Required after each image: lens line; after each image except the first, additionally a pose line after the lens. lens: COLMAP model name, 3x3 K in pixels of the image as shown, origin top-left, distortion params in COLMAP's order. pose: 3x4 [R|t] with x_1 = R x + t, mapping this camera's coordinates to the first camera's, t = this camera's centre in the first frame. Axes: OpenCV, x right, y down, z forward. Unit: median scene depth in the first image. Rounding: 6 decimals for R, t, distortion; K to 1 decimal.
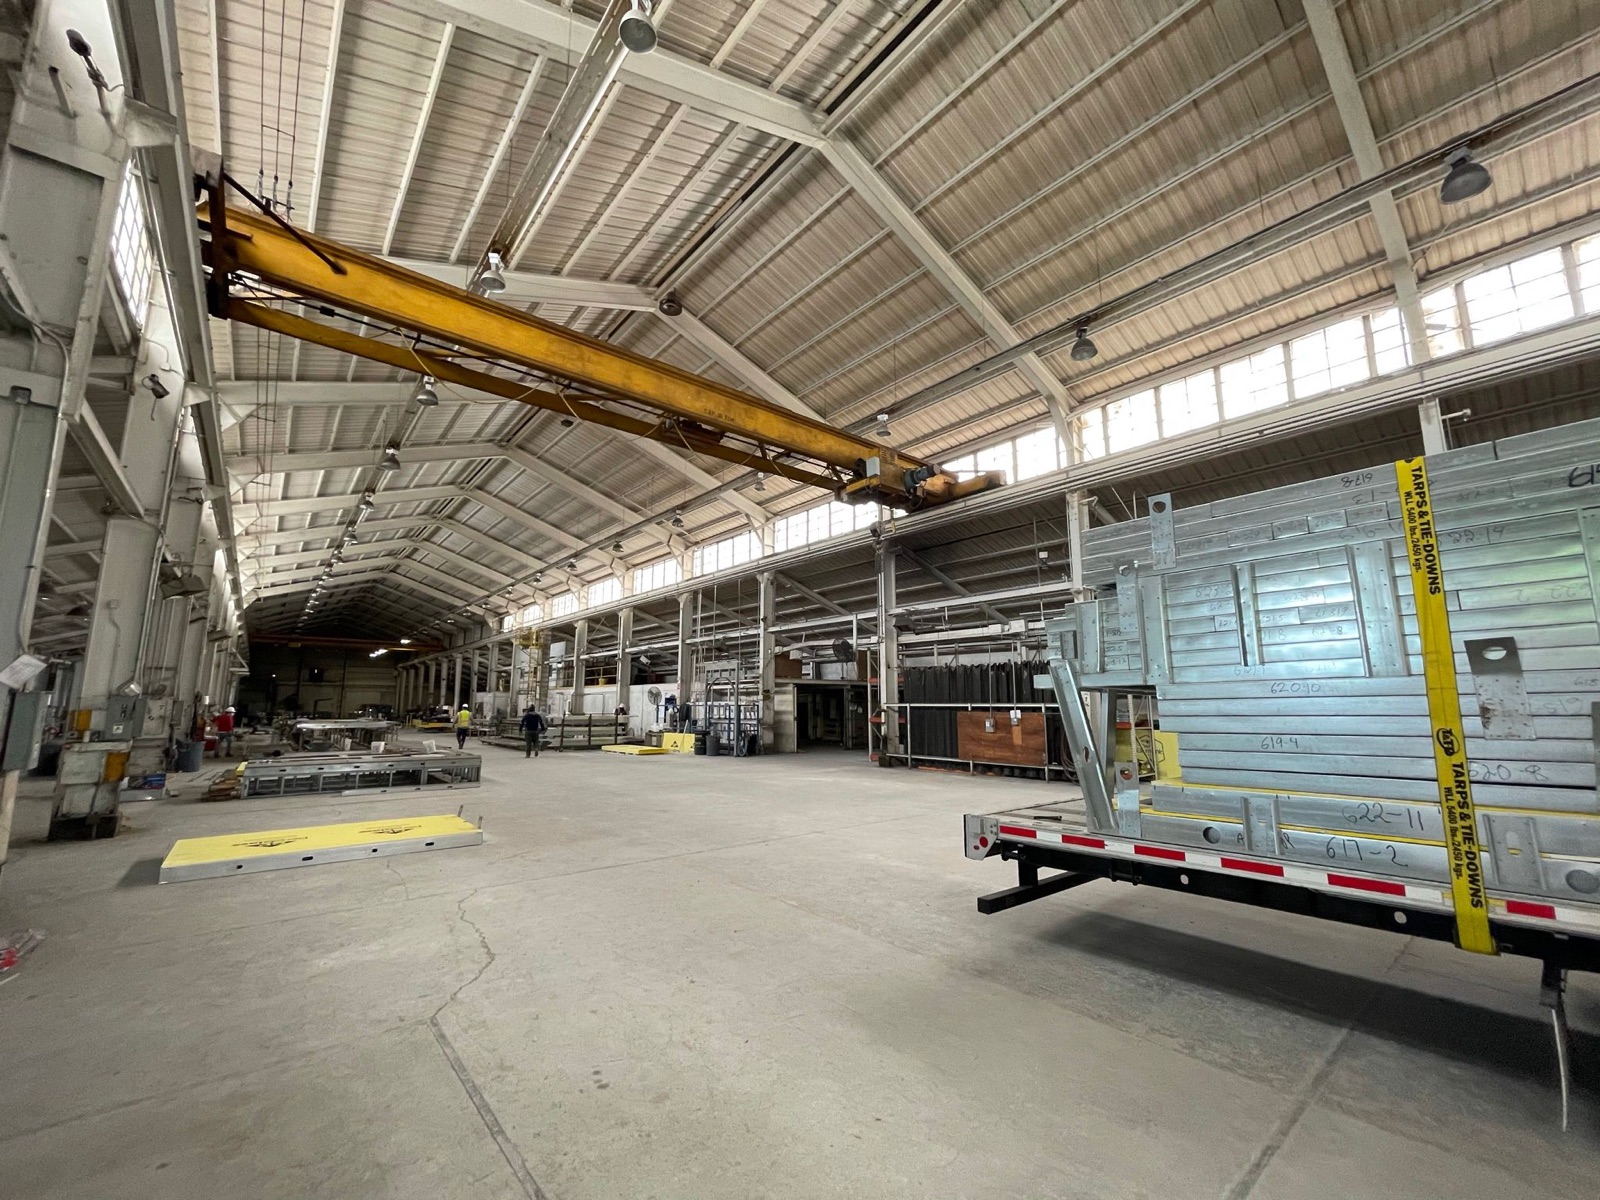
lens RADIAL K [[647.1, 0, 800.0], [0, 647.1, 600.0], [0, 0, 1]] dist [-0.000167, -0.000544]
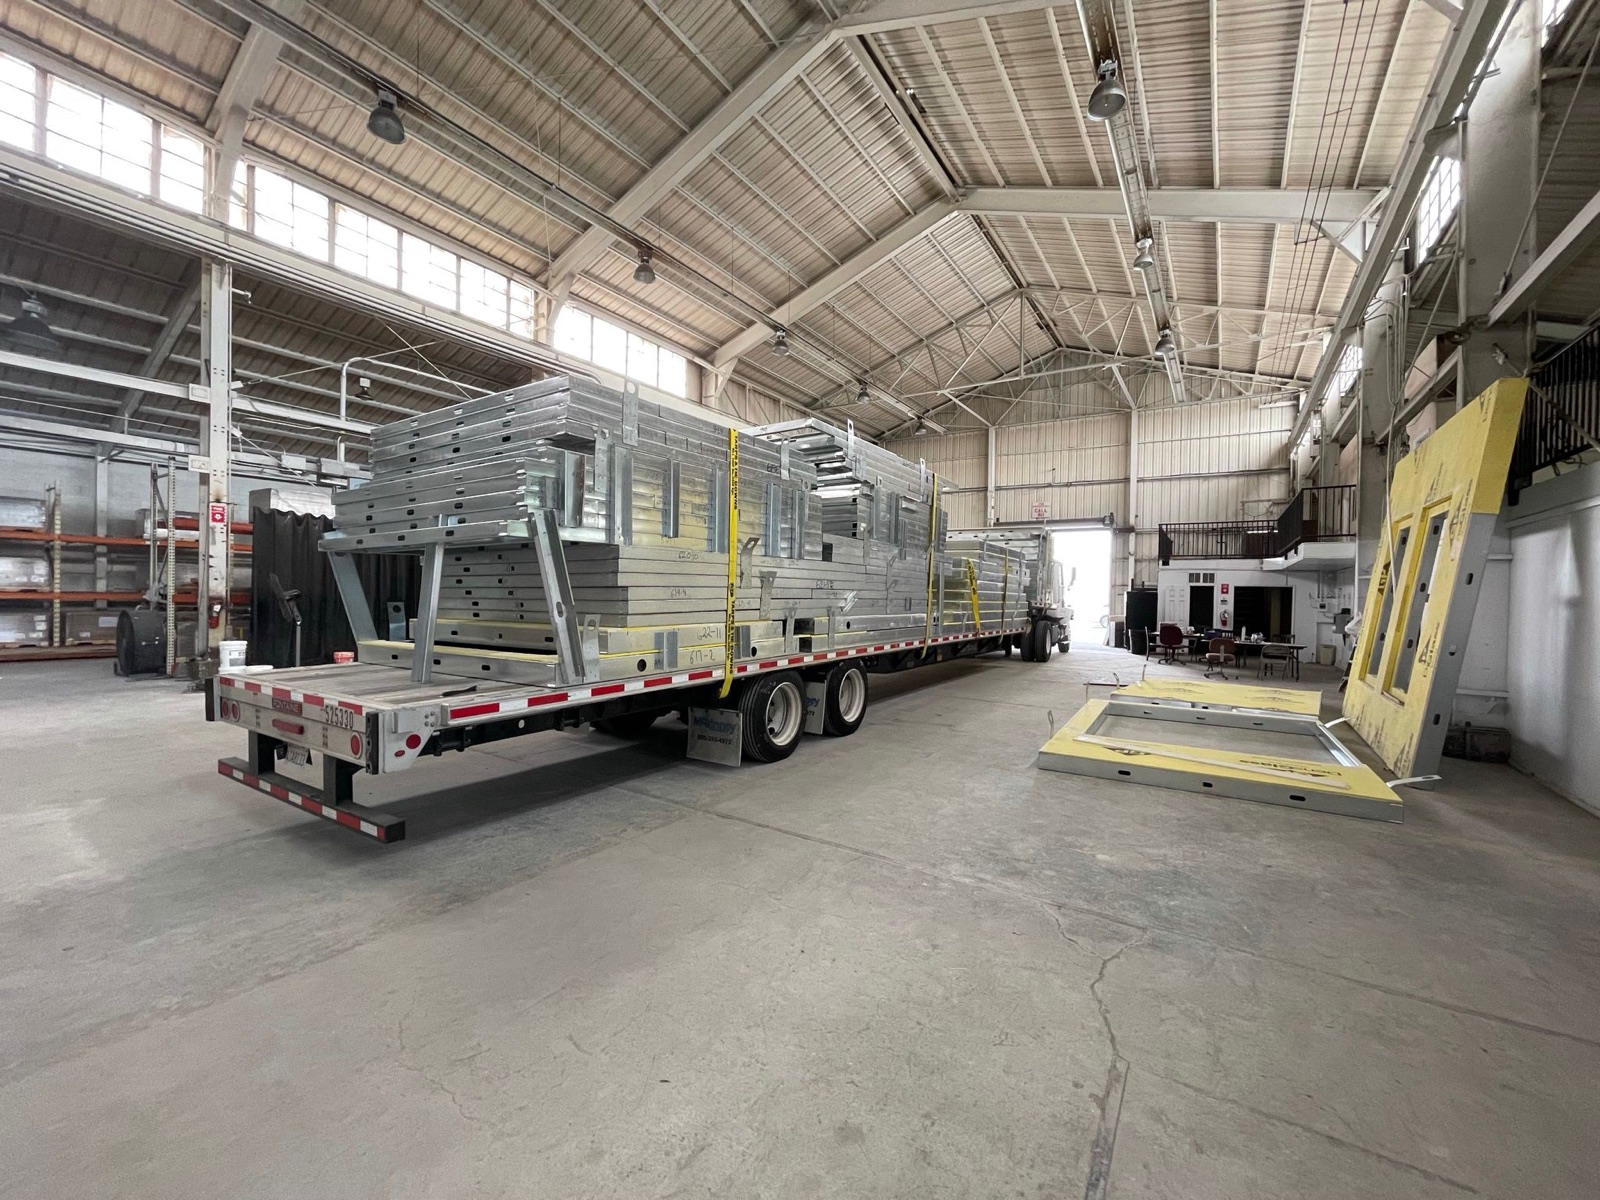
lens RADIAL K [[647.1, 0, 800.0], [0, 647.1, 600.0], [0, 0, 1]] dist [-0.000167, -0.000544]
pose [[-0.285468, -0.014028, 0.958286, -0.541793], [-0.171621, 0.984479, -0.036713, 0.187277], [-0.942897, -0.174942, -0.283445, 0.883712]]
